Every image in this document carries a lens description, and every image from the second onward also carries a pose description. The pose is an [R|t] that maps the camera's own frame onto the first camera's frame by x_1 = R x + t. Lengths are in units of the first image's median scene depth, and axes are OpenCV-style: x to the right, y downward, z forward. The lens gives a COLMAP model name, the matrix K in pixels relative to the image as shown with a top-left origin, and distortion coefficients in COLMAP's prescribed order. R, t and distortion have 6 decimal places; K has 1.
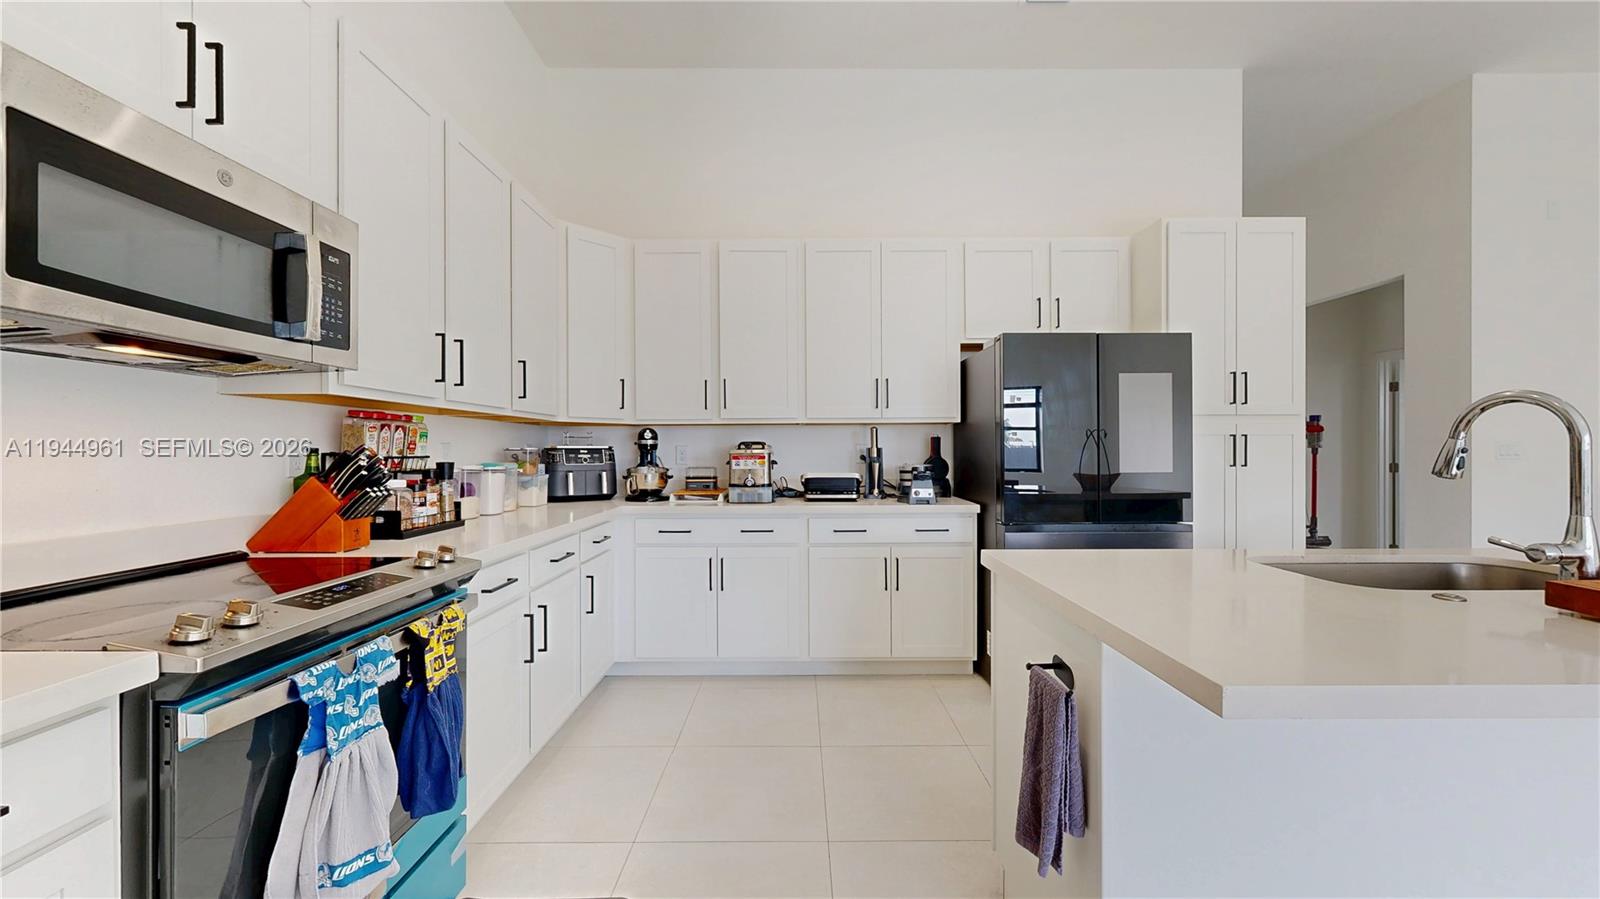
lens RADIAL K [[597.3, 0, 788.0], [0, 597.3, 456.3], [0, 0, 1]] dist [0.000280, 0.000200]
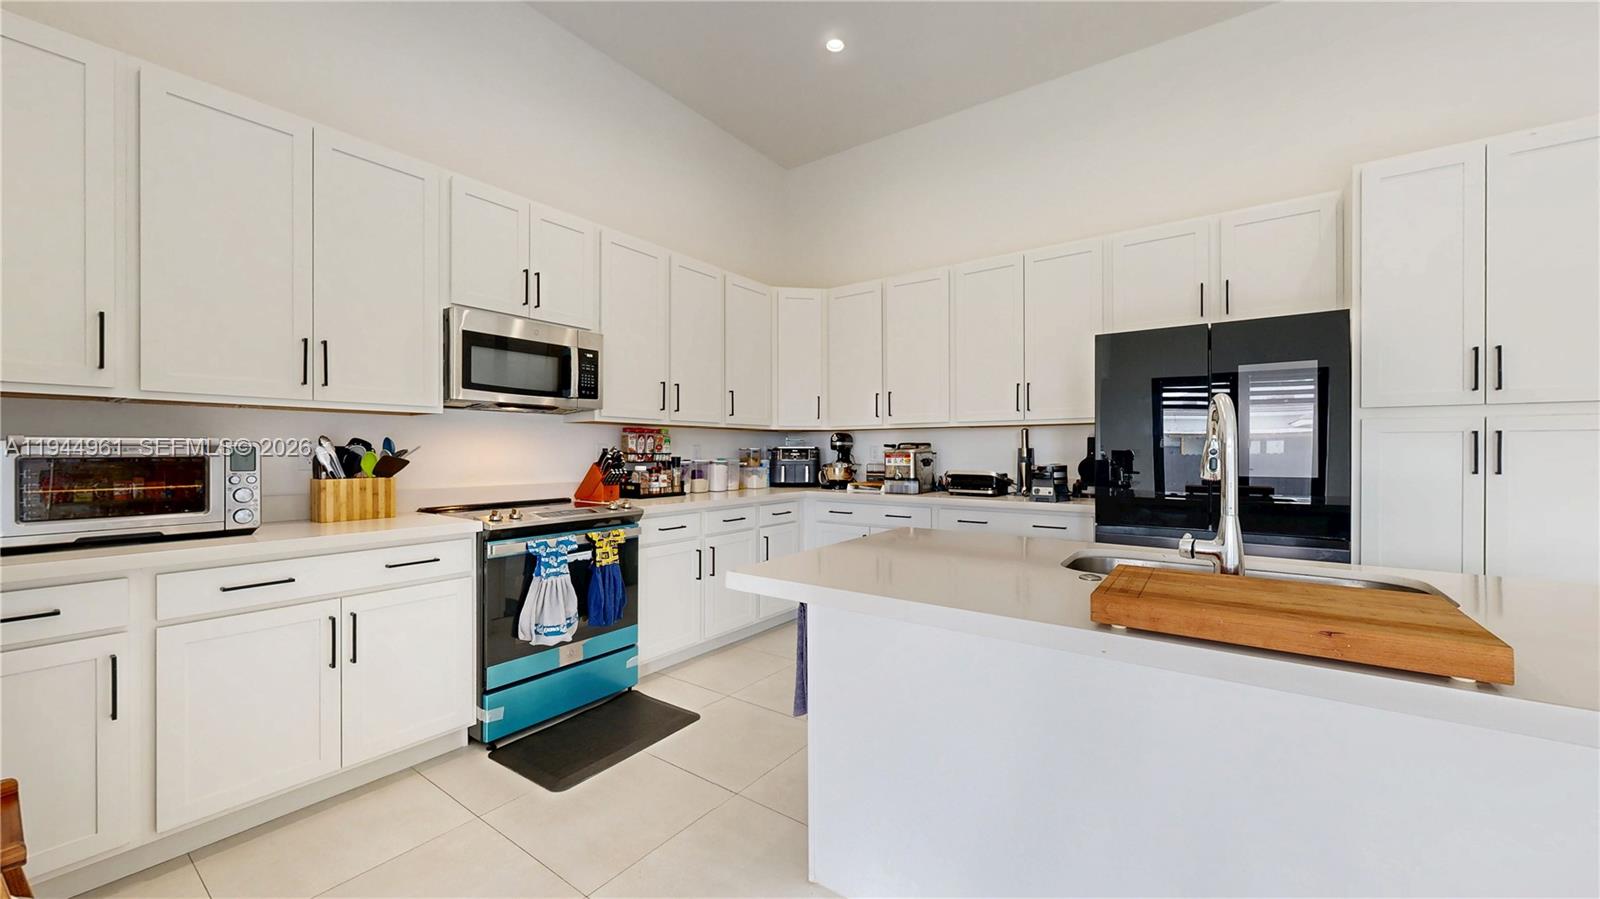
lens RADIAL K [[597.3, 0, 794.9], [0, 597.3, 456.8], [0, 0, 1]] dist [0.000280, 0.000200]
pose [[0.805759, 0.008525, -0.592182, 0.624389], [-0.007990, 0.999962, 0.003523, 0.000929], [0.592190, 0.001893, 0.805796, -0.137239]]
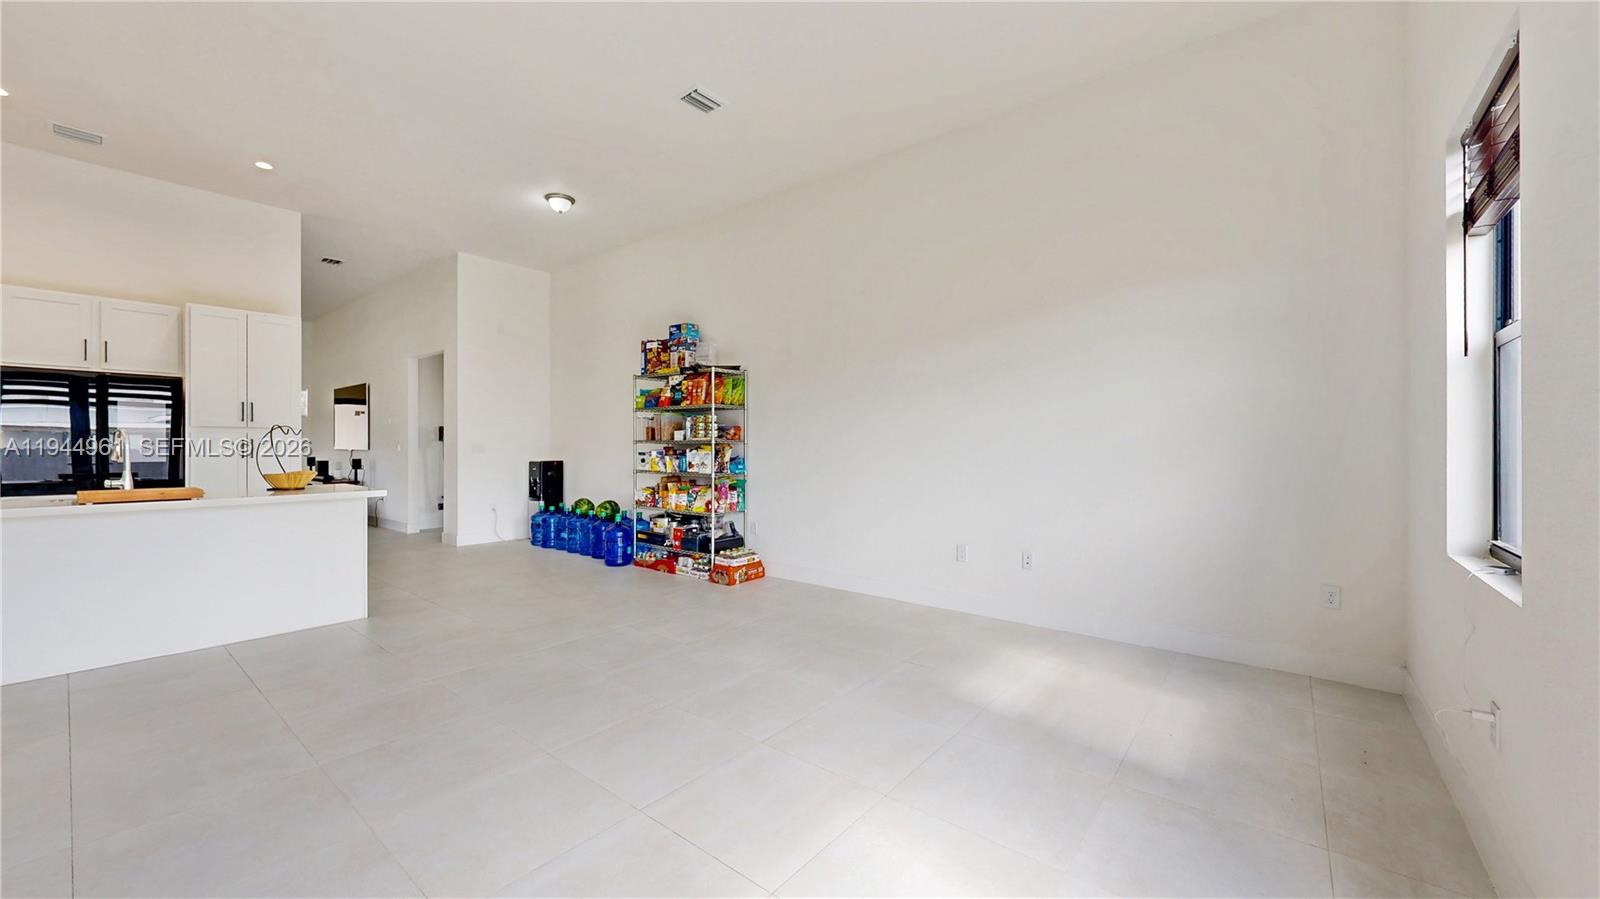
lens RADIAL K [[597.3, 0, 790.0], [0, 597.3, 446.2], [0, 0, 1]] dist [0.000280, 0.000200]
pose [[0.636826, 0.005834, 0.770986, 0.530108], [-0.003141, 0.999983, -0.004972, -0.016274], [-0.771001, 0.000745, 0.636833, -1.603684]]
